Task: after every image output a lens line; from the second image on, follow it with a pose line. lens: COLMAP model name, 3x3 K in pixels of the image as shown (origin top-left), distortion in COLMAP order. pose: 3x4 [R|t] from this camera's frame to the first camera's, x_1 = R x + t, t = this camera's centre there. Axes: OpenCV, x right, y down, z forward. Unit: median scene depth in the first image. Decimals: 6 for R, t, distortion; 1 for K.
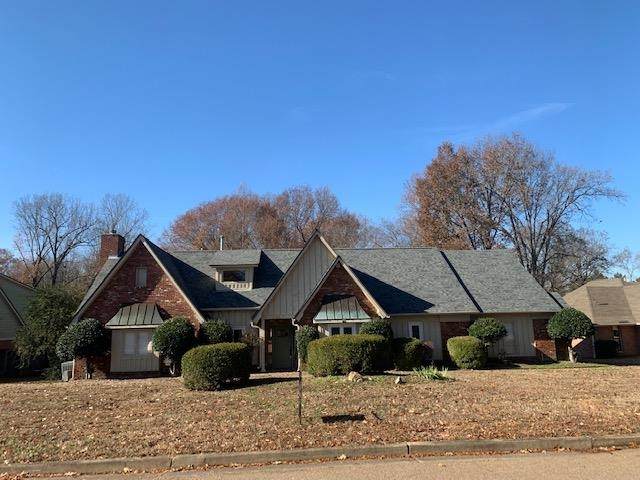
lens RADIAL K [[479.5, 0, 316.7], [0, 479.5, 241.6], [0, 0, 1]] dist [-0.062088, -0.004031]
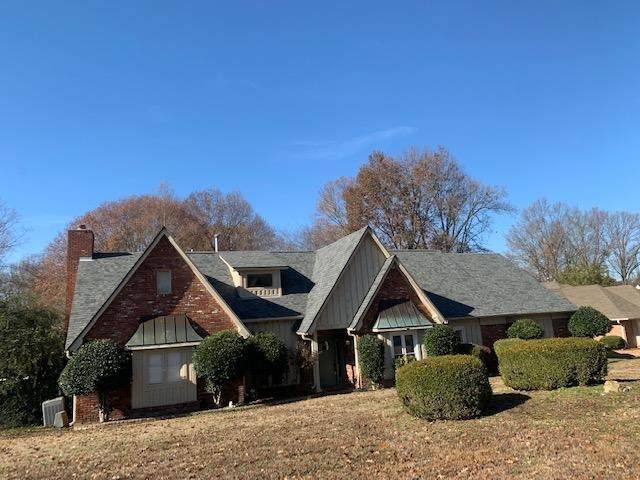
lens RADIAL K [[479.5, 0, 321.0], [0, 479.5, 240.9], [0, 0, 1]] dist [-0.062088, -0.004031]
pose [[0.955753, 0.013678, 0.293853, -0.353029], [-0.006210, 0.999634, -0.026332, 0.026160], [-0.294106, 0.023342, 0.955488, 0.177793]]
